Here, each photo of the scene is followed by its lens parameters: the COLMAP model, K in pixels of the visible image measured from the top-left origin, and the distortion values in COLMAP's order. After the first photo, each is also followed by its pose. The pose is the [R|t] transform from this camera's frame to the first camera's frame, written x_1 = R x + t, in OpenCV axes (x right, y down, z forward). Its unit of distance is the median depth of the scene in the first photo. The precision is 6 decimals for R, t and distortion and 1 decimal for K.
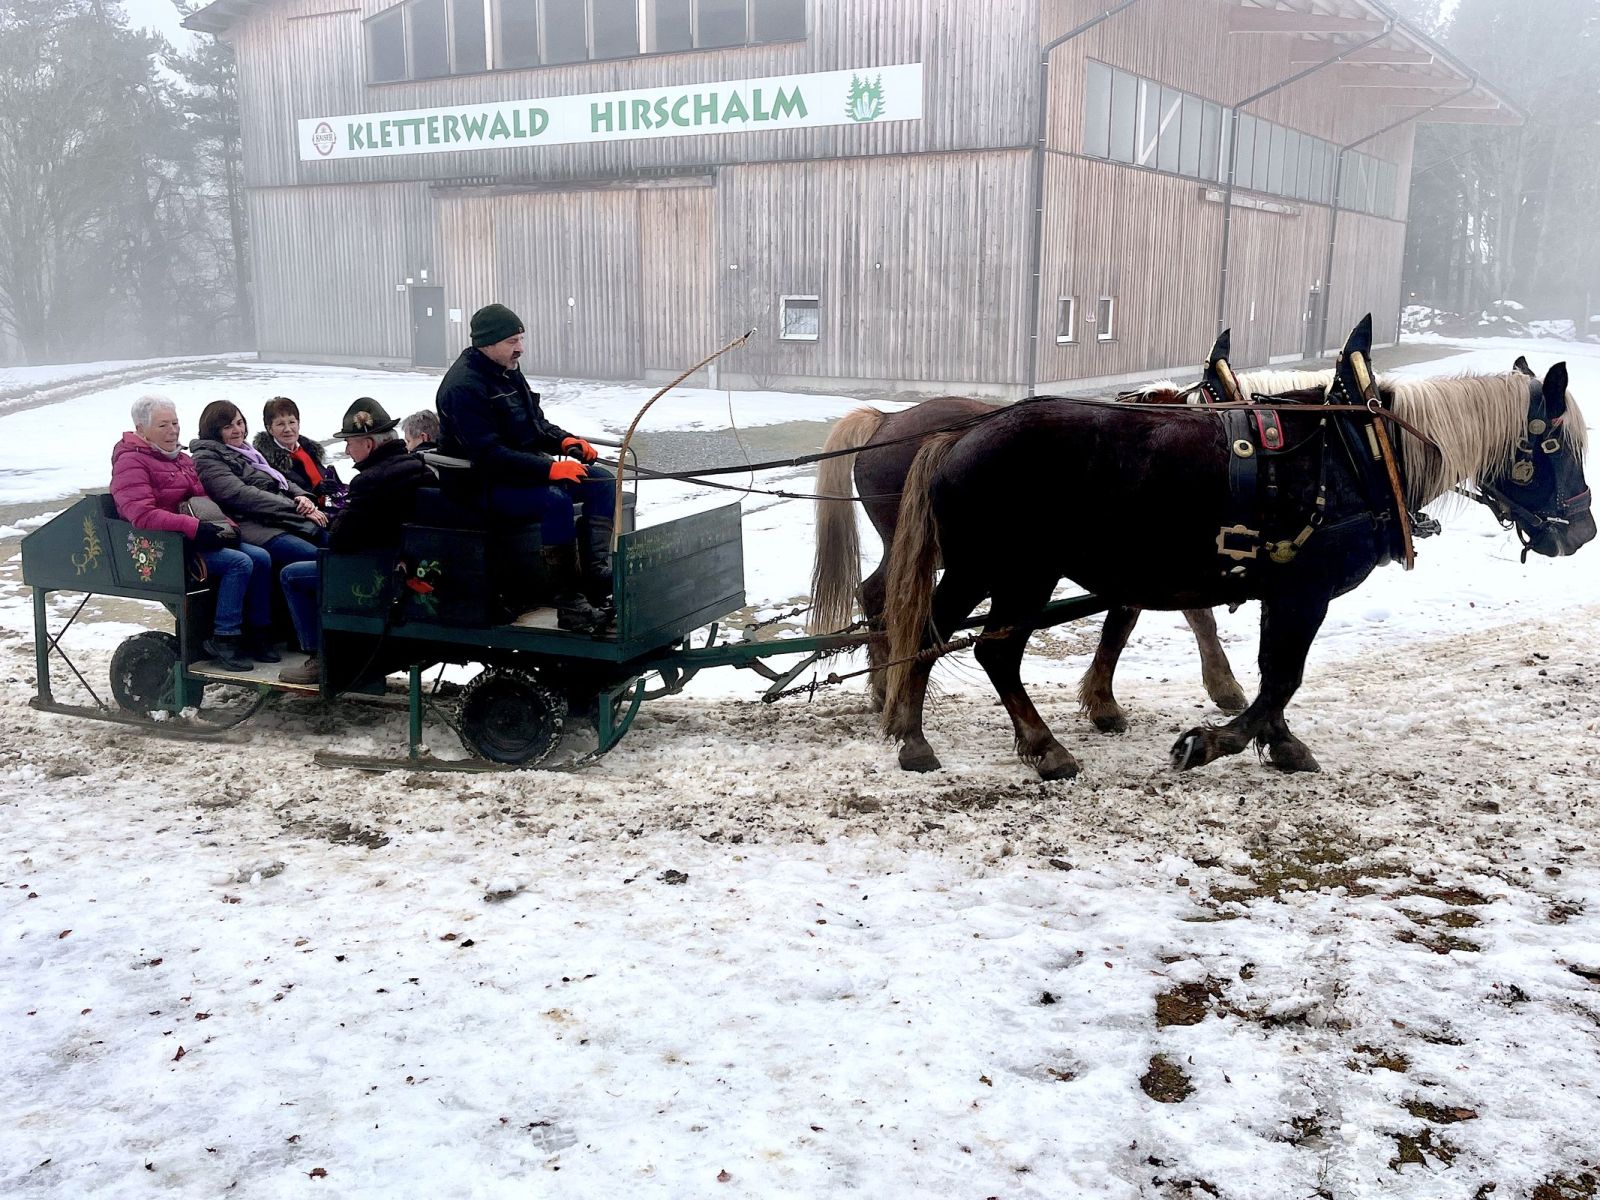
lens RADIAL K [[1426.7, 0, 811.2], [0, 1426.7, 592.4], [0, 0, 1]] dist [0.036163, -0.029279]
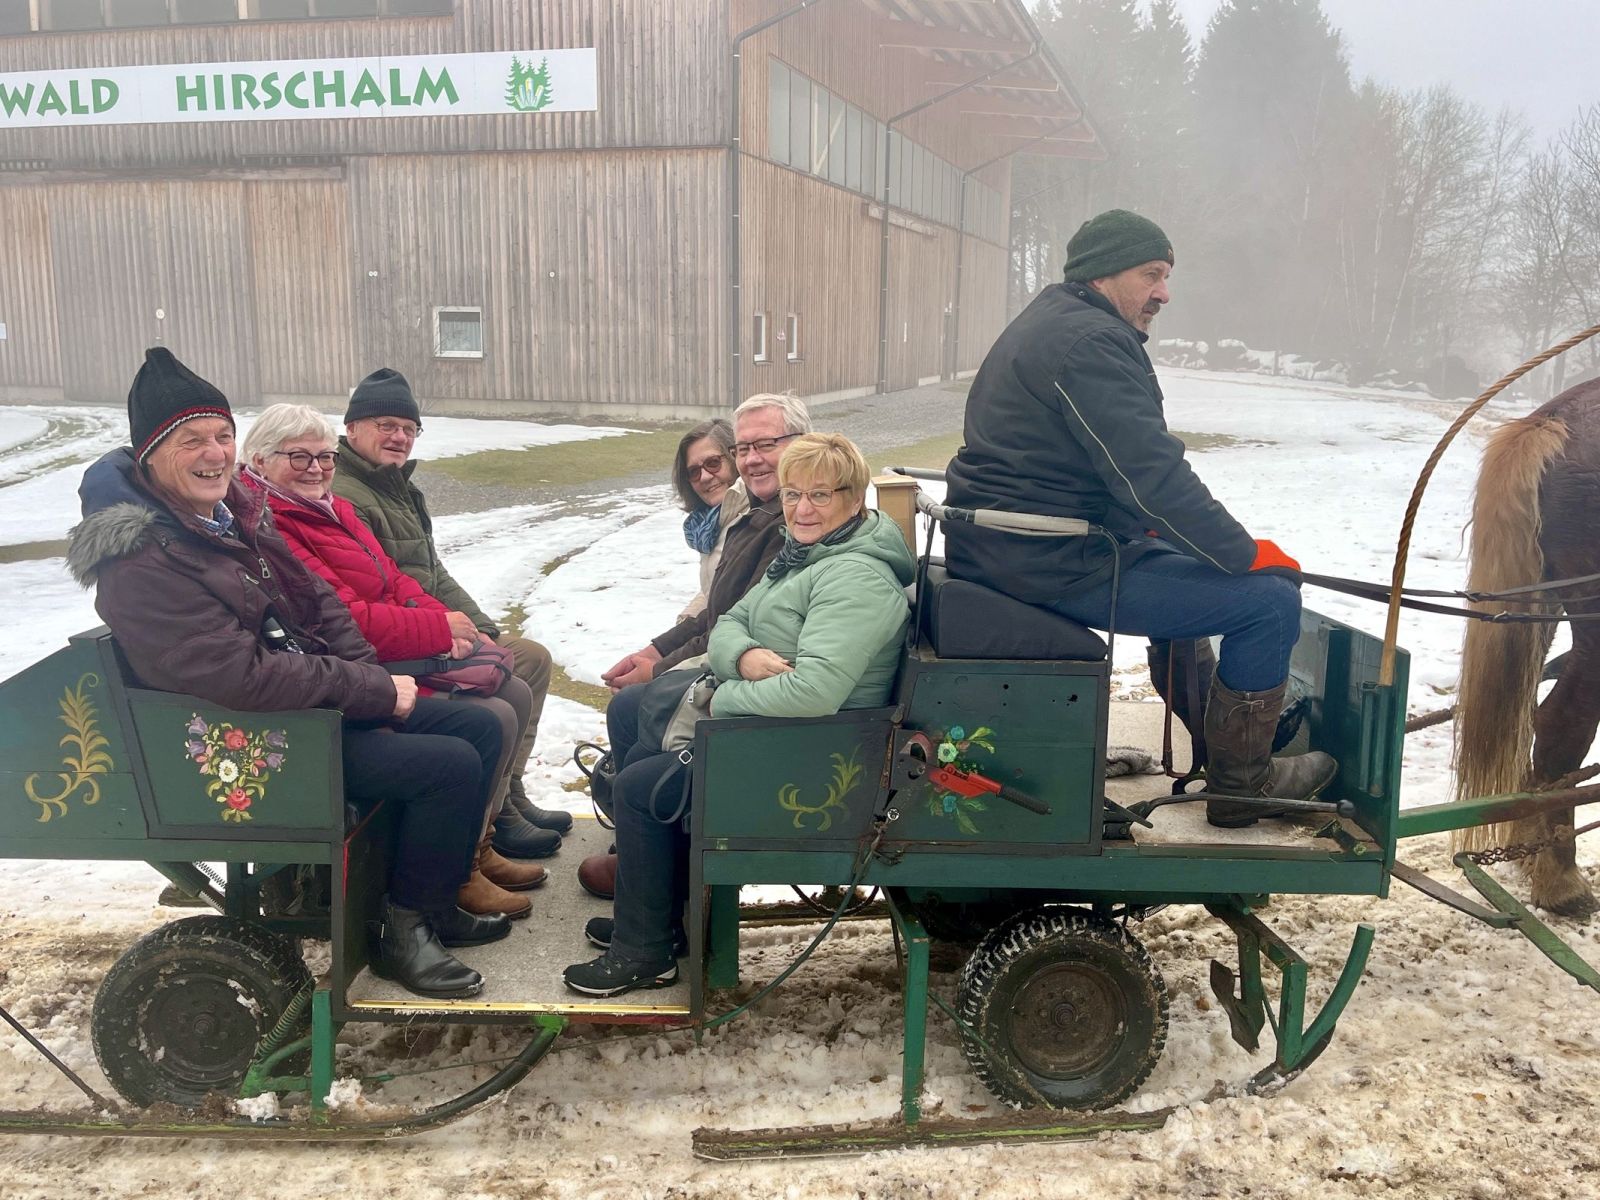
lens RADIAL K [[1426.7, 0, 810.7], [0, 1426.7, 602.1], [0, 0, 1]] dist [0.036163, -0.029279]
pose [[0.953730, -0.052196, 0.296098, -0.067374], [0.055941, 0.998425, -0.004184, -0.011976], [-0.295413, 0.020554, 0.955148, 0.100320]]
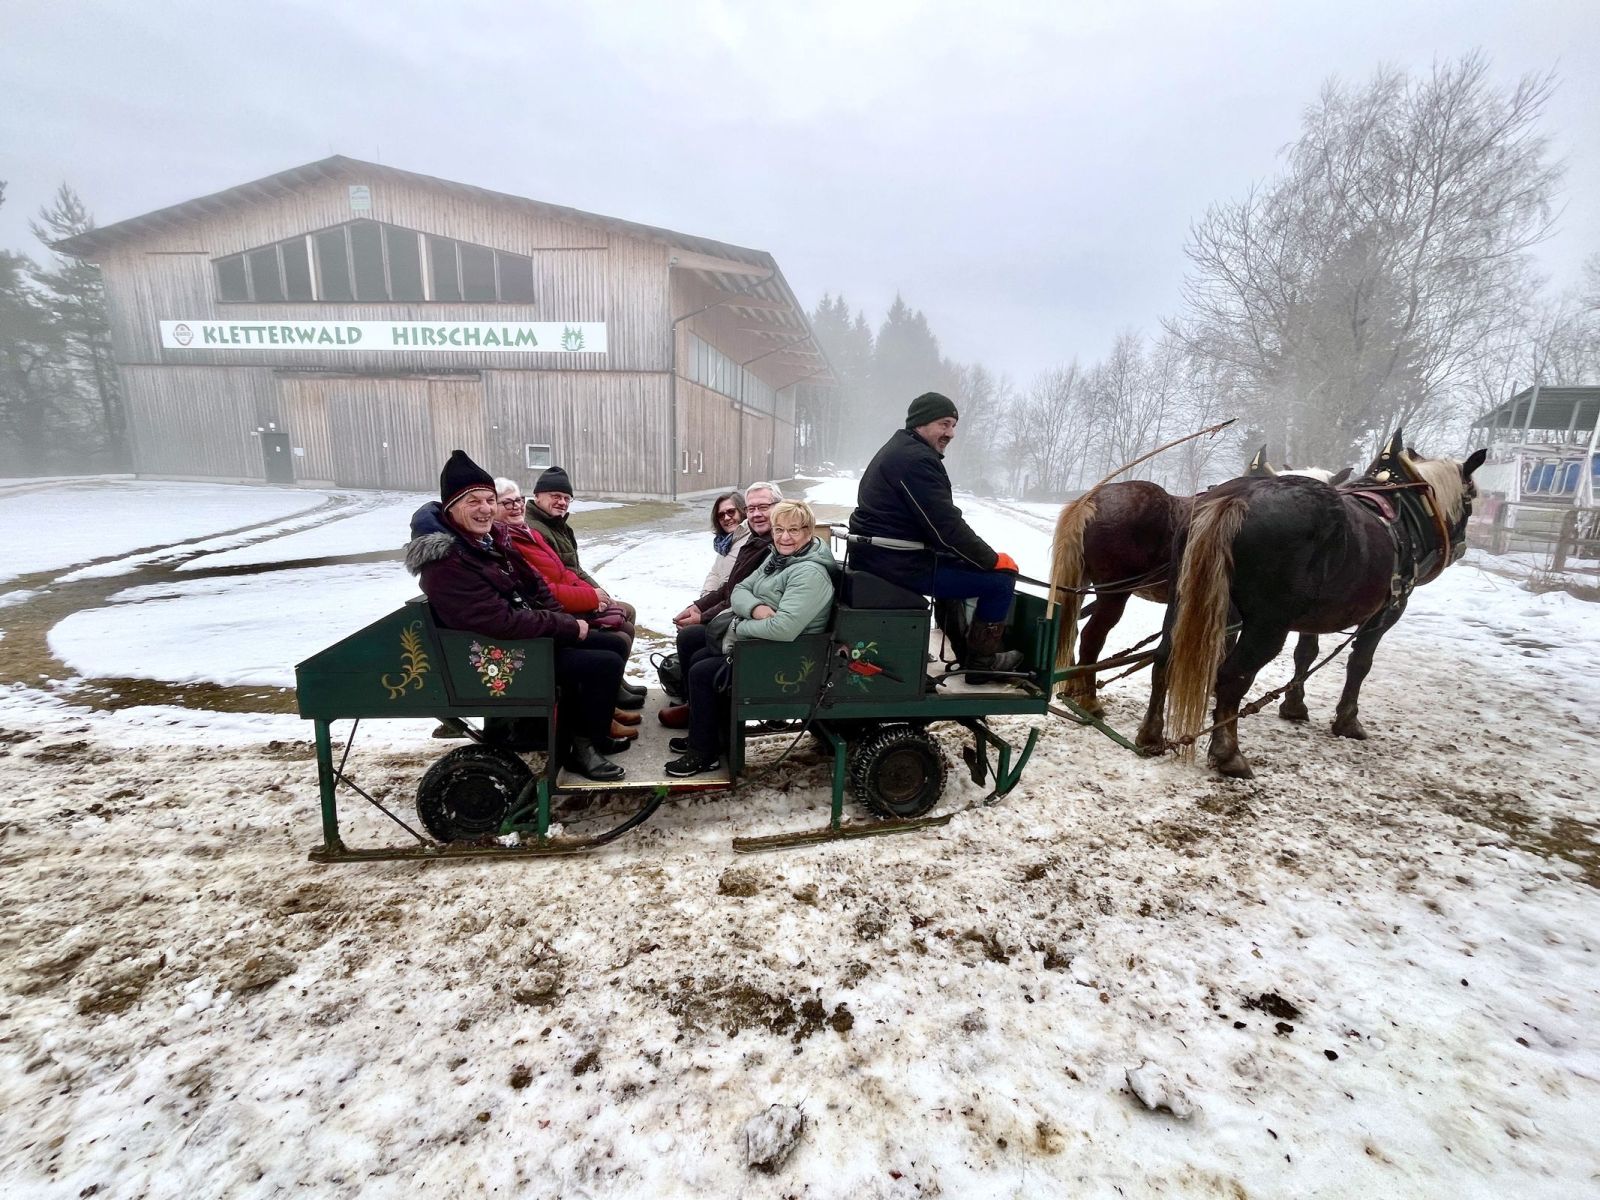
lens RADIAL K [[646.1, 0, 800.1], [0, 646.1, 606.1], [0, 0, 1]] dist [-0.008624, 0.000179]
pose [[0.898353, -0.070151, 0.433636, -0.075338], [0.060350, 0.997515, 0.036348, -0.012206], [-0.435108, -0.006483, 0.900355, 0.109811]]
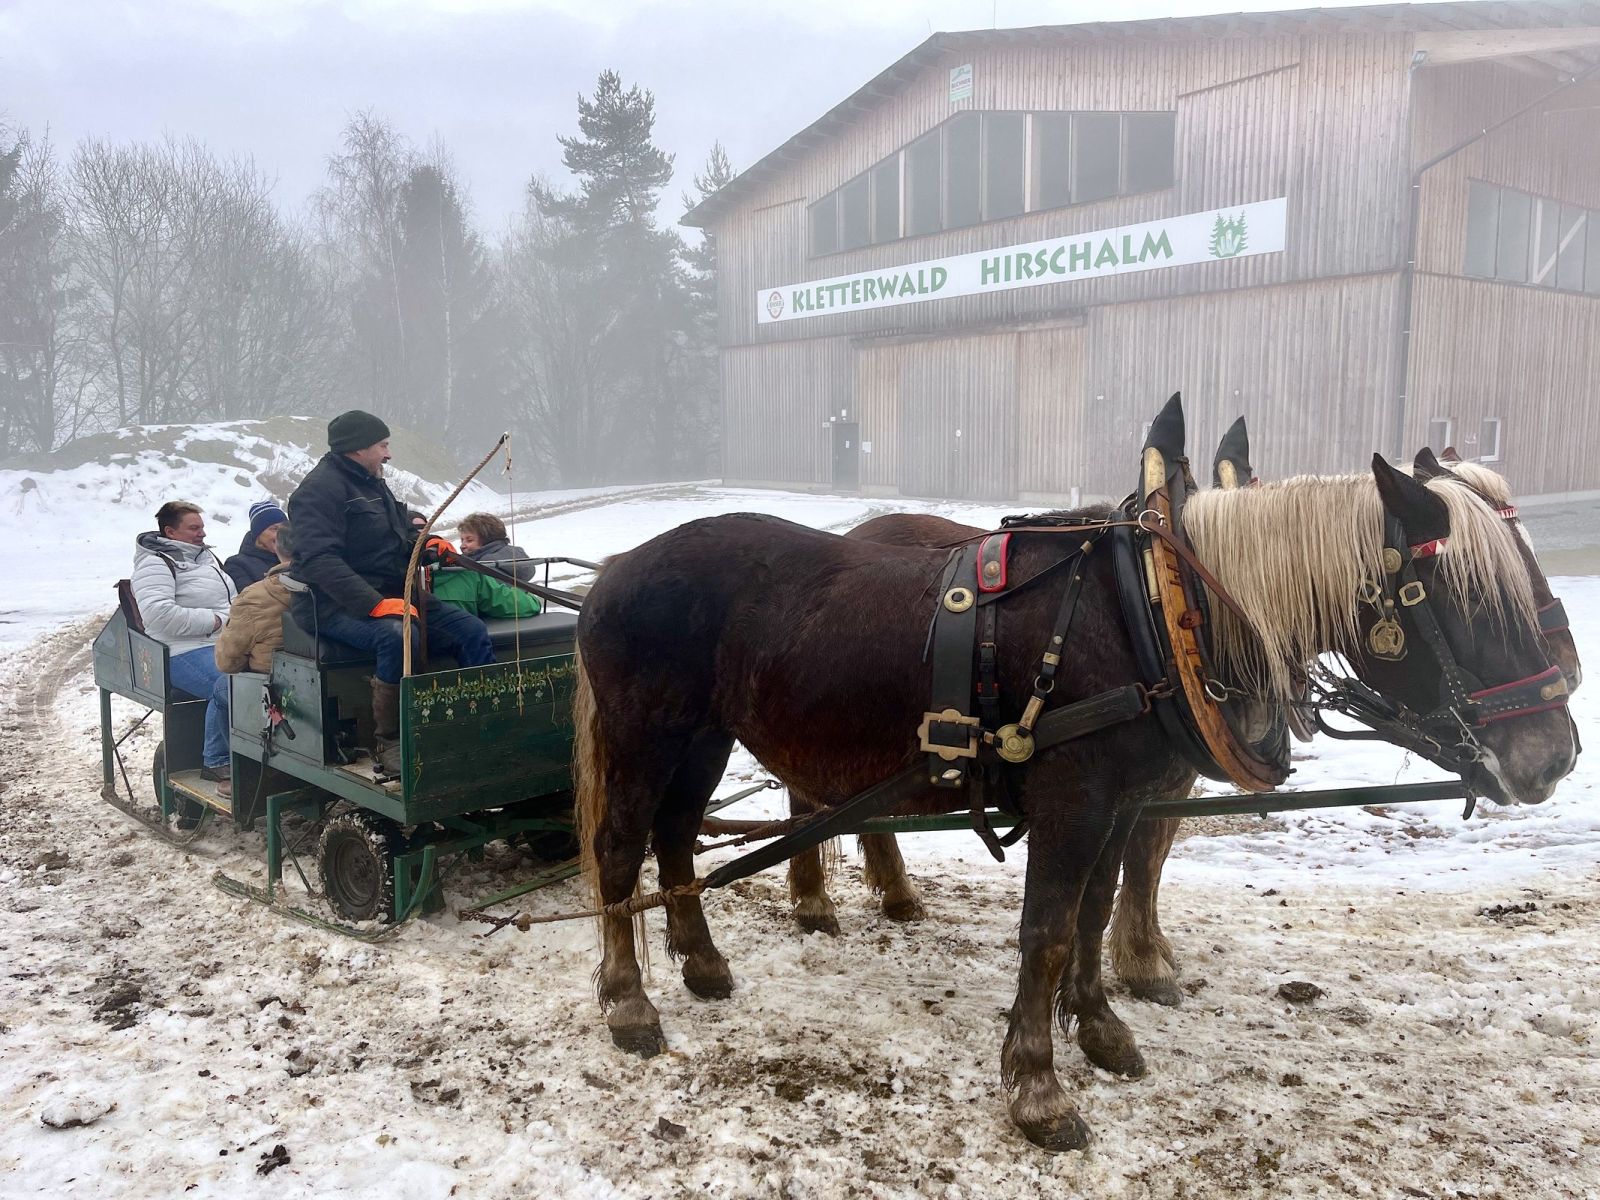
lens RADIAL K [[1214.0, 0, 802.9], [0, 1214.0, 596.9], [0, 0, 1]] dist [0.059069, -0.074364]
pose [[0.939097, 0.031597, -0.342197, 0.054107], [-0.055264, 0.996689, -0.059632, -0.009671], [0.339180, 0.074911, 0.937734, 0.066726]]
